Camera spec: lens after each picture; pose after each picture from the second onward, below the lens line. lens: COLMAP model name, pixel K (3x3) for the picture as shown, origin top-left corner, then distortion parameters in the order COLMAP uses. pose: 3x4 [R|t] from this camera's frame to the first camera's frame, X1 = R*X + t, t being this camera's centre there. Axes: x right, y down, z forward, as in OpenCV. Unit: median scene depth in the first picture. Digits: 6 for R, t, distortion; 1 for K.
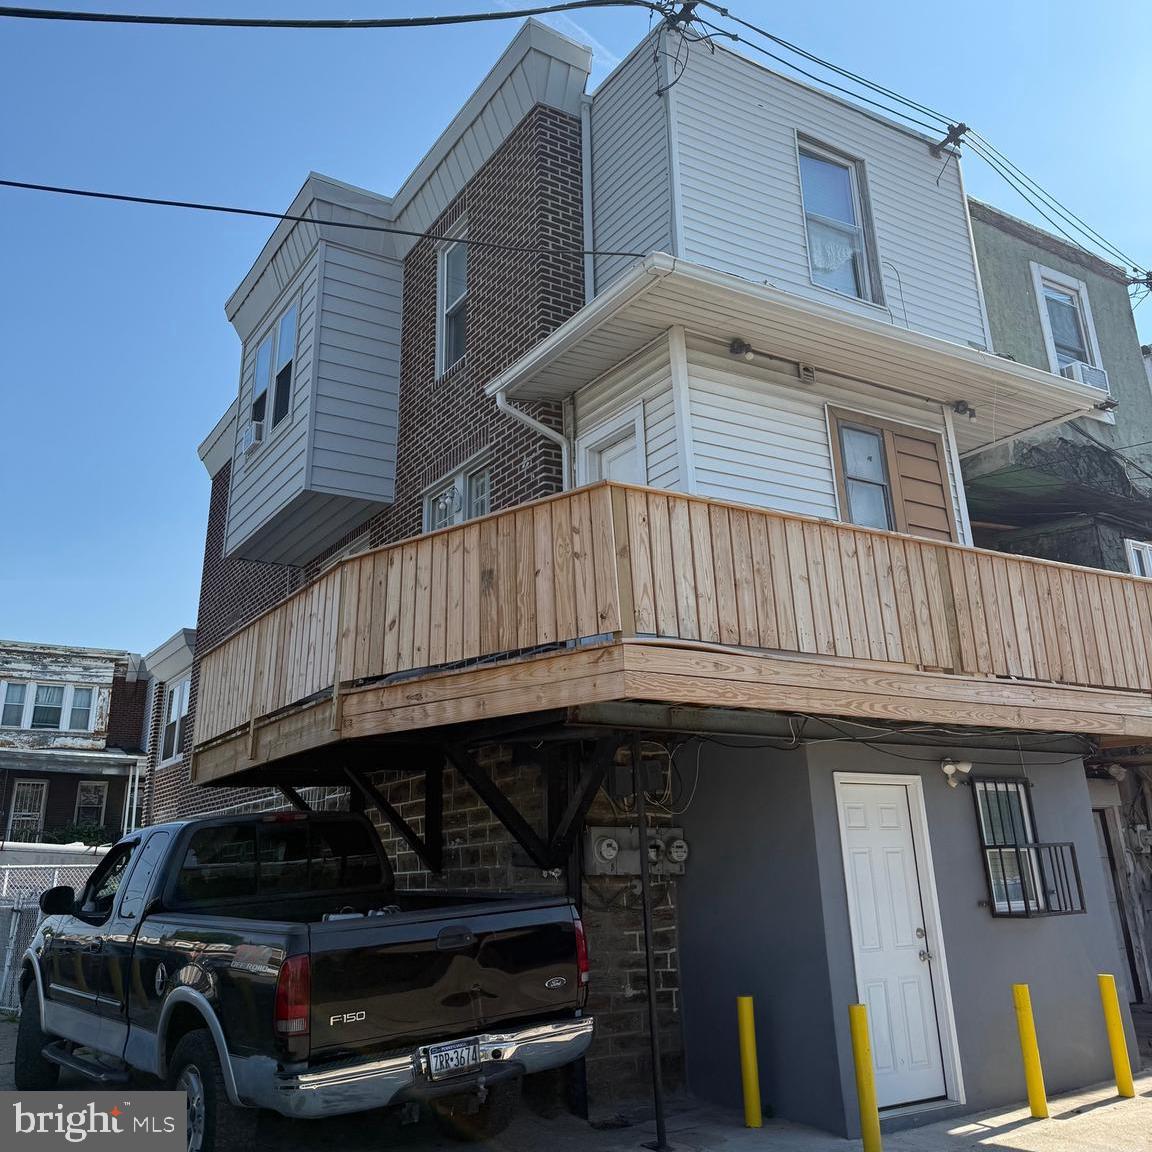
lens RADIAL K [[1094.2, 0, 568.9], [0, 1094.2, 464.5], [0, 0, 1]] dist [0.165891, -0.312740]
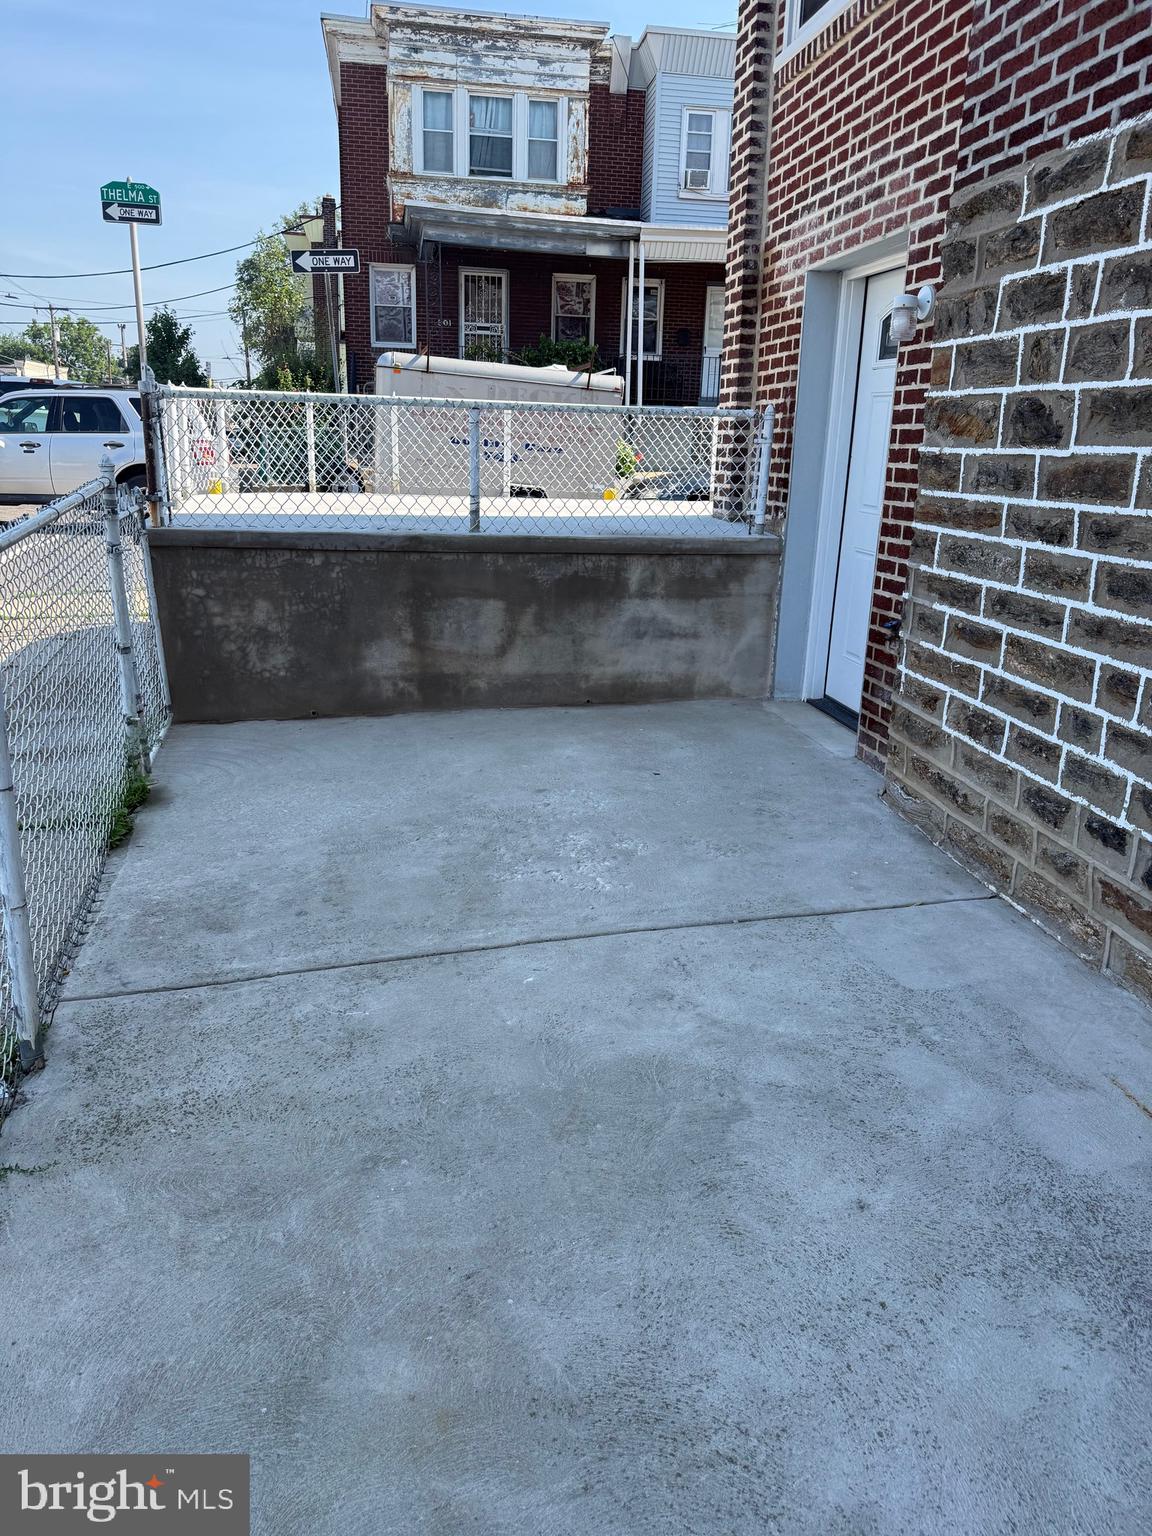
lens RADIAL K [[1101.6, 0, 576.0], [0, 1101.6, 768.0], [0, 0, 1]] dist [0.033934, -0.040068]
pose [[0.926252, 0.151761, -0.345002, -0.774136], [0.087341, 0.804012, 0.588163, 0.646975], [0.366646, -0.574920, 0.731463, 1.786940]]
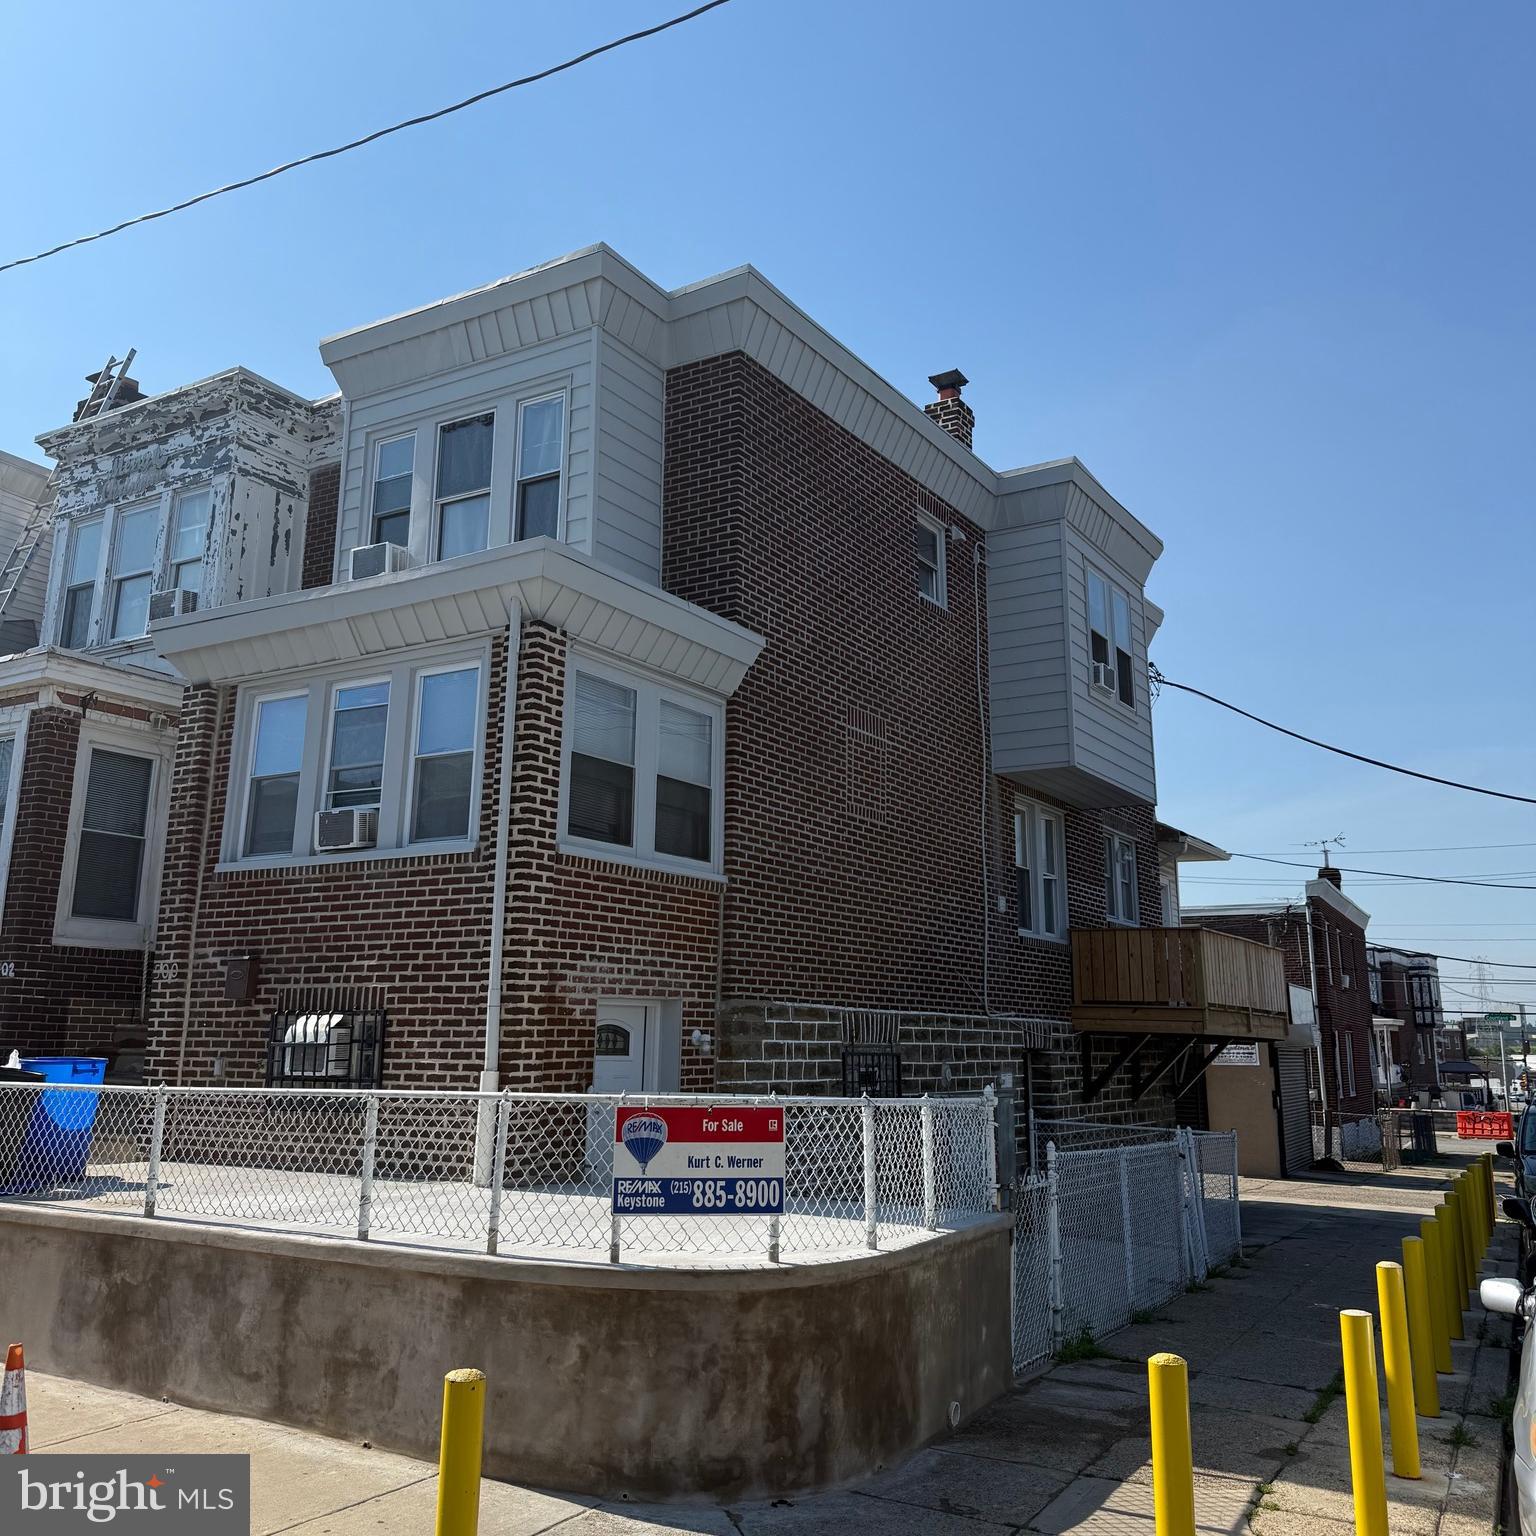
lens RADIAL K [[1442.3, 0, 708.1], [0, 1442.3, 604.7], [0, 0, 1]] dist [0.201018, -0.422309]
pose [[-0.428647, 0.260709, 0.865039, -2.324251], [-0.328475, 0.846968, -0.418030, 1.059301], [-0.841645, -0.463331, -0.277414, 3.025991]]
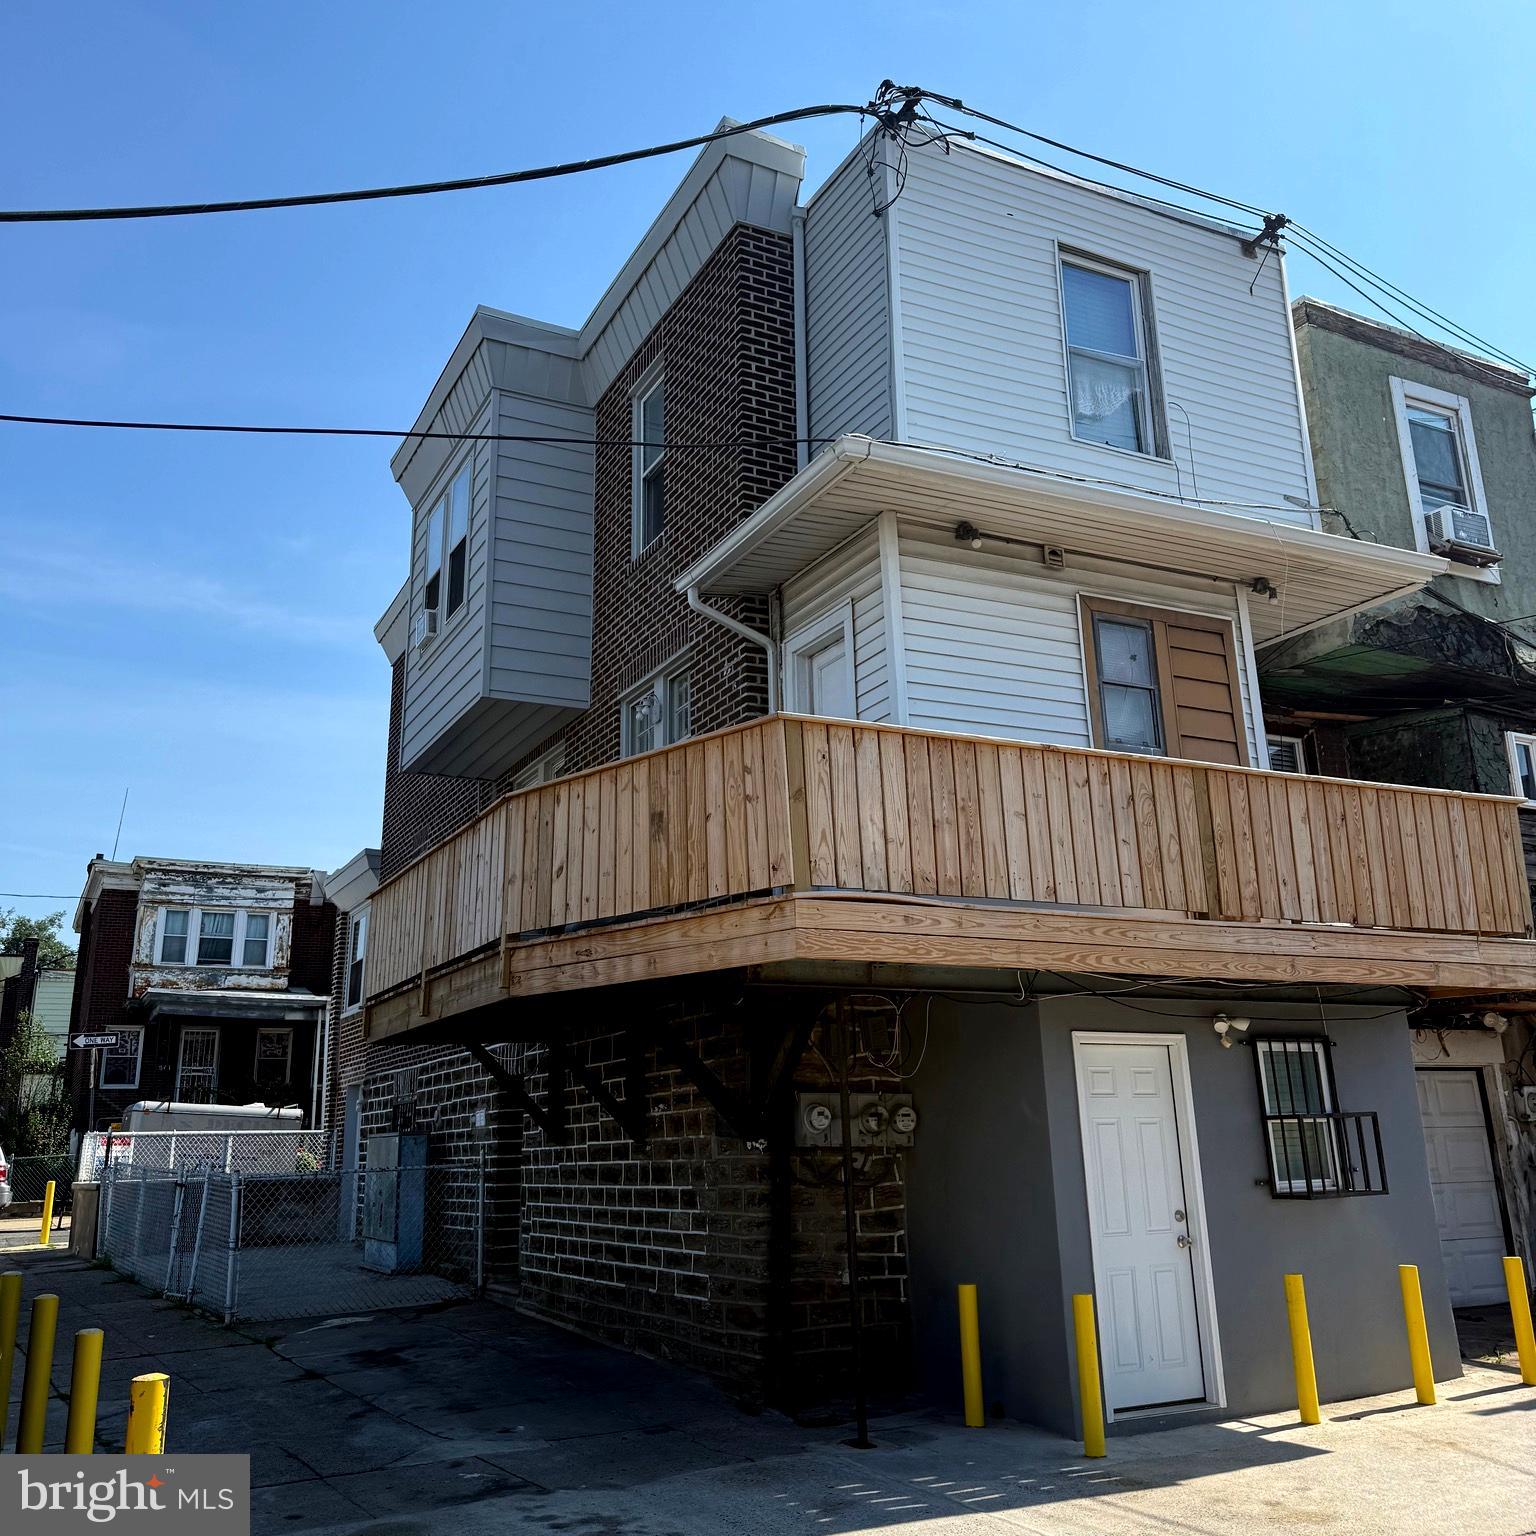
lens RADIAL K [[1449.4, 0, 750.5], [0, 1449.4, 701.4], [0, 0, 1]] dist [0.195141, -0.403781]
pose [[0.996059, -0.023167, -0.085618, 0.076987], [0.028515, 0.997682, 0.061779, -0.047358], [0.083988, -0.063977, 0.994411, -0.116520]]
